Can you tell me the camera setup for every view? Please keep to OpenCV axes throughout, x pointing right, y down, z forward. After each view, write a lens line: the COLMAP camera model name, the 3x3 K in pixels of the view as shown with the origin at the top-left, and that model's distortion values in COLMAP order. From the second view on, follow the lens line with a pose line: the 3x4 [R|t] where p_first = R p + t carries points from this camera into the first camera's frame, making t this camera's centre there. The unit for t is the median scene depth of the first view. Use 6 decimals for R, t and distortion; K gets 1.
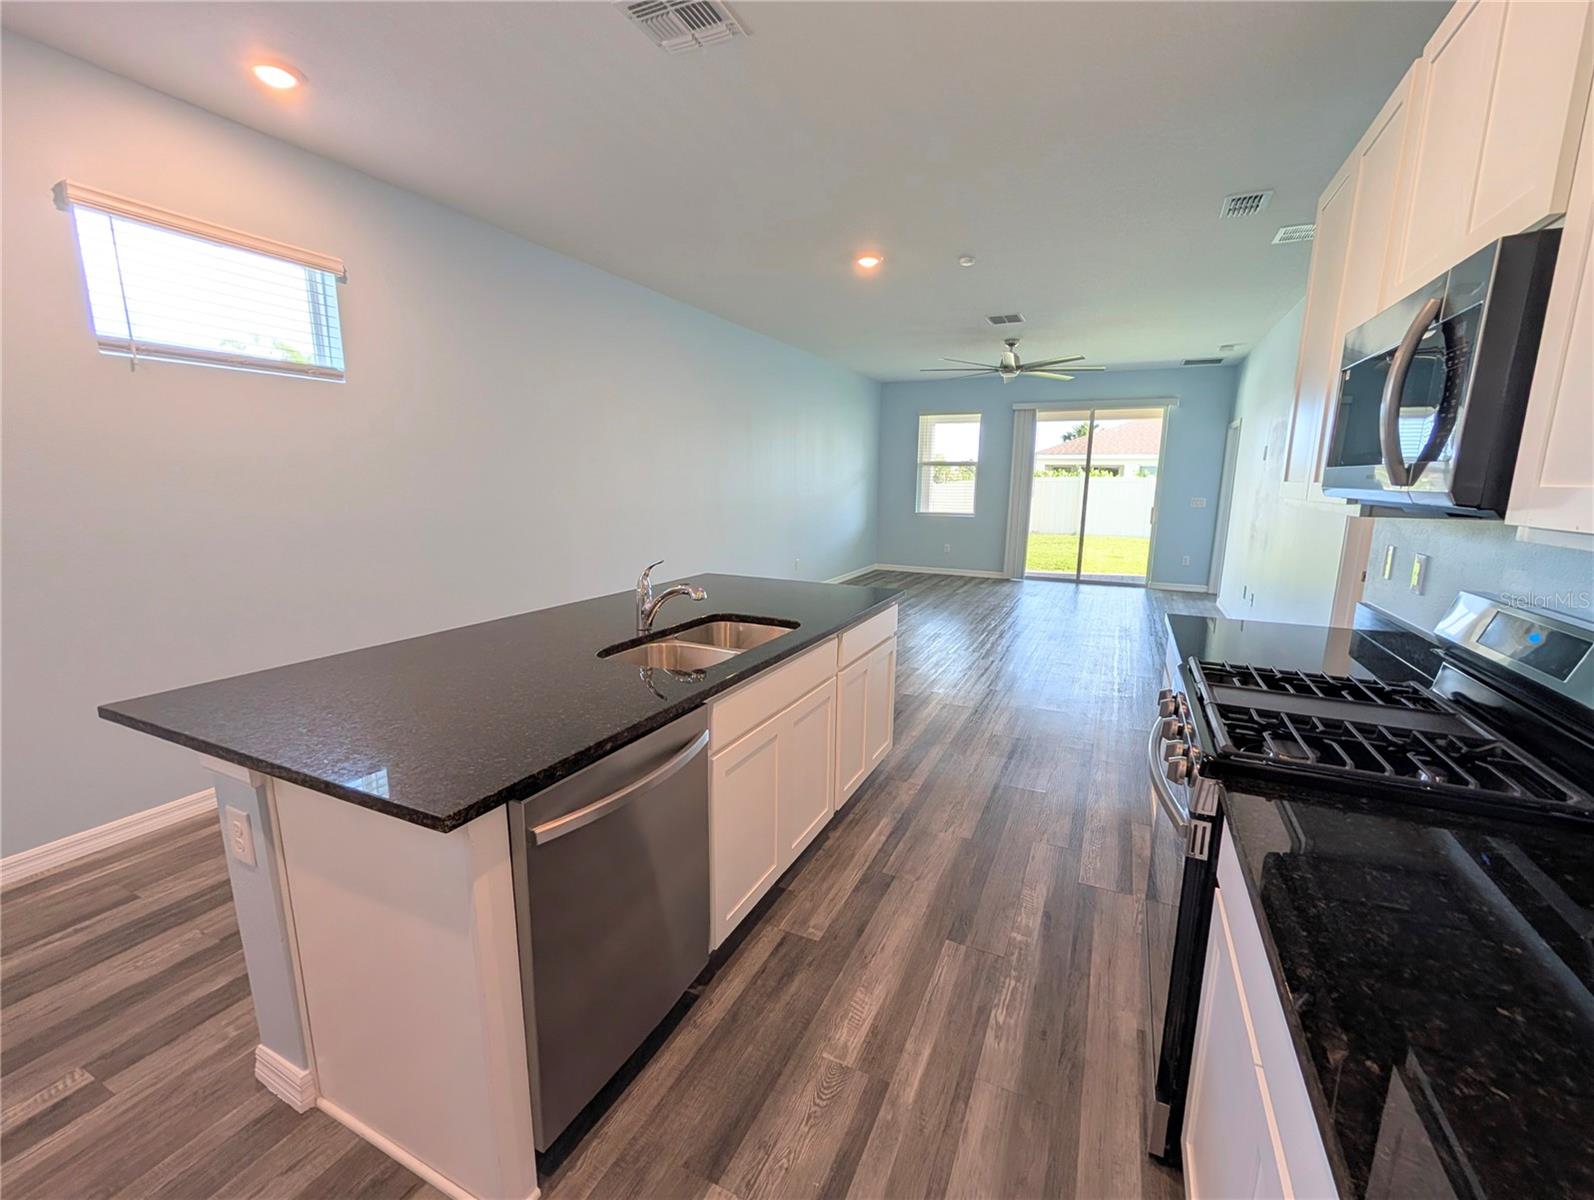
lens RADIAL K [[675.2, 0, 799.1], [0, 675.2, 604.3], [0, 0, 1]] dist [0.001796, 0.000013]
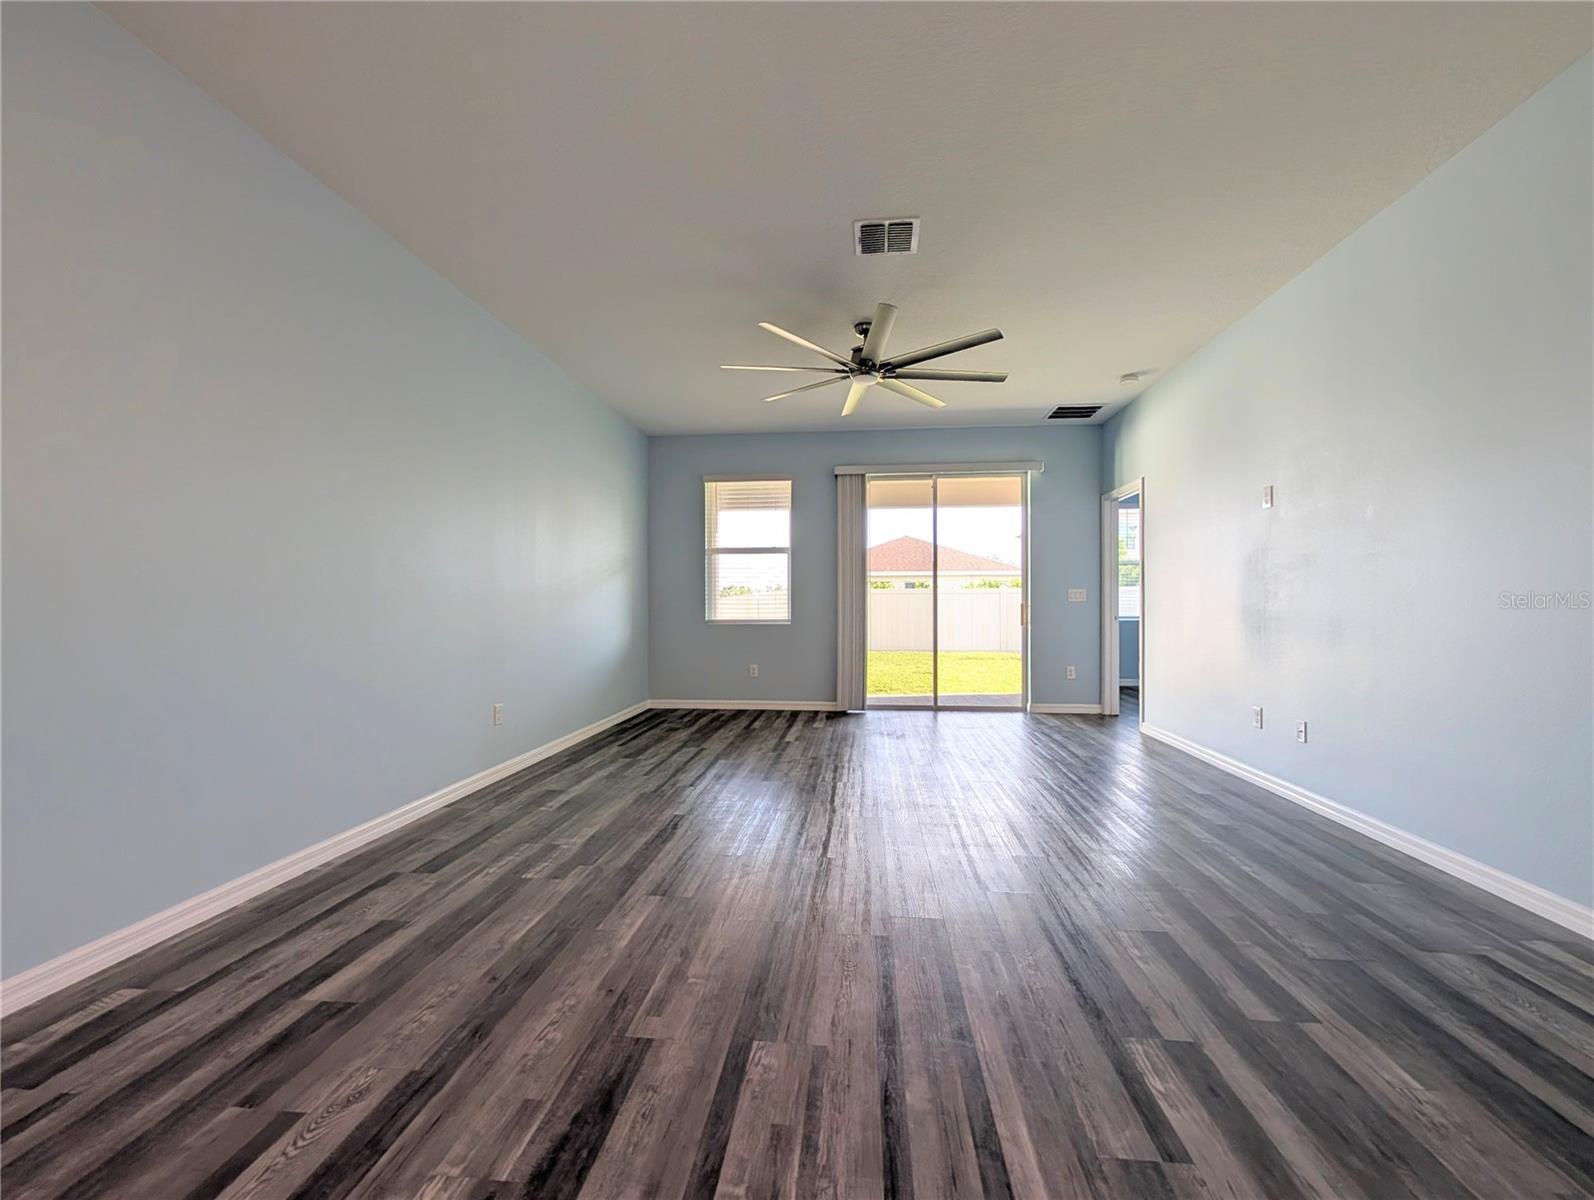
lens RADIAL K [[675.2, 0, 799.1], [0, 675.2, 604.3], [0, 0, 1]] dist [0.001796, 0.000013]
pose [[0.941073, -0.008904, 0.338086, 0.113884], [0.071687, 0.982191, -0.173674, -0.099226], [-0.330518, 0.187676, 0.924952, 1.263225]]
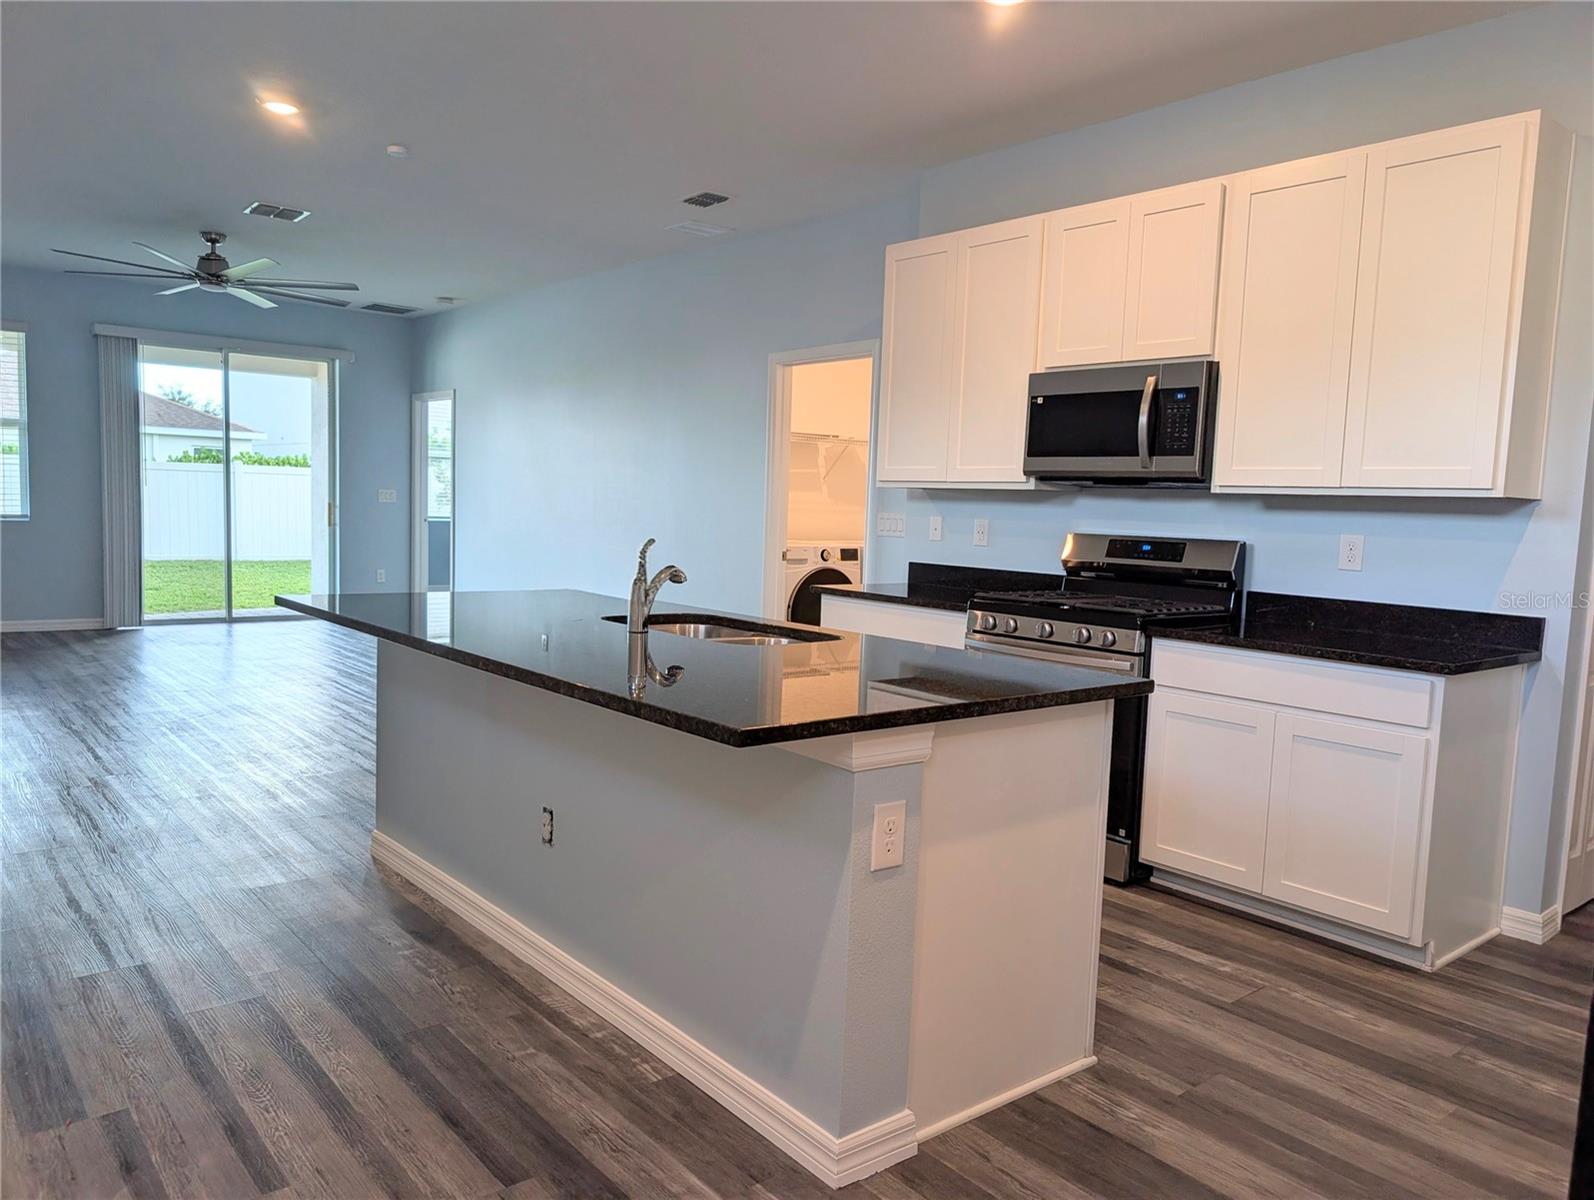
lens RADIAL K [[1141.8, 0, 804.4], [0, 1141.8, 612.8], [0, 0, 1]] dist [0.041275, -0.050199]
pose [[0.415808, -0.081667, 0.905778, -1.146223], [0.135226, 0.990441, 0.027223, 0.006261], [-0.899343, 0.111165, 0.422877, 0.242338]]
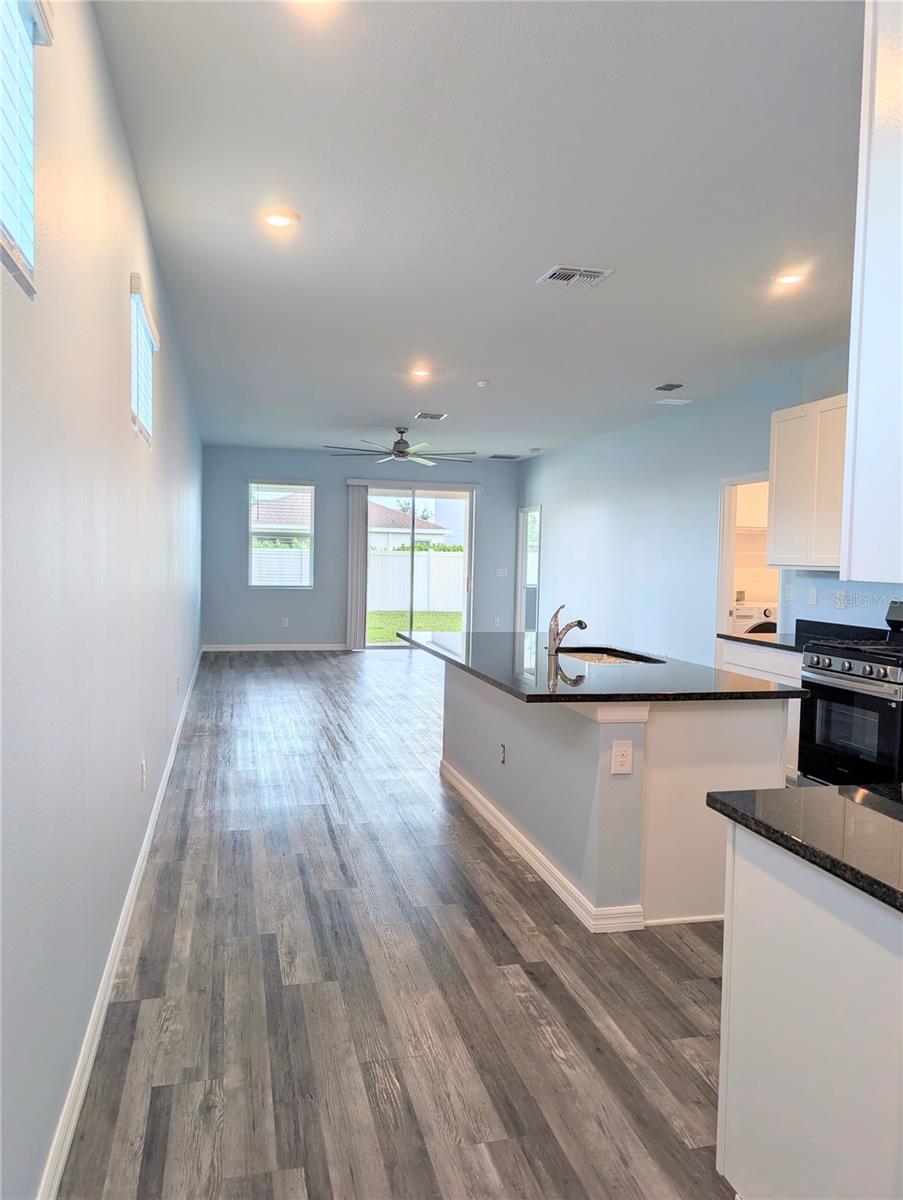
lens RADIAL K [[859.5, 0, 451.5], [0, 859.5, 600.0], [0, 0, 1]] dist [0.041275, -0.050199]
pose [[0.769201, -0.023648, 0.638570, -1.346154], [0.102789, 0.990881, -0.087121, 0.051402], [-0.630686, 0.132652, 0.764617, -0.233445]]
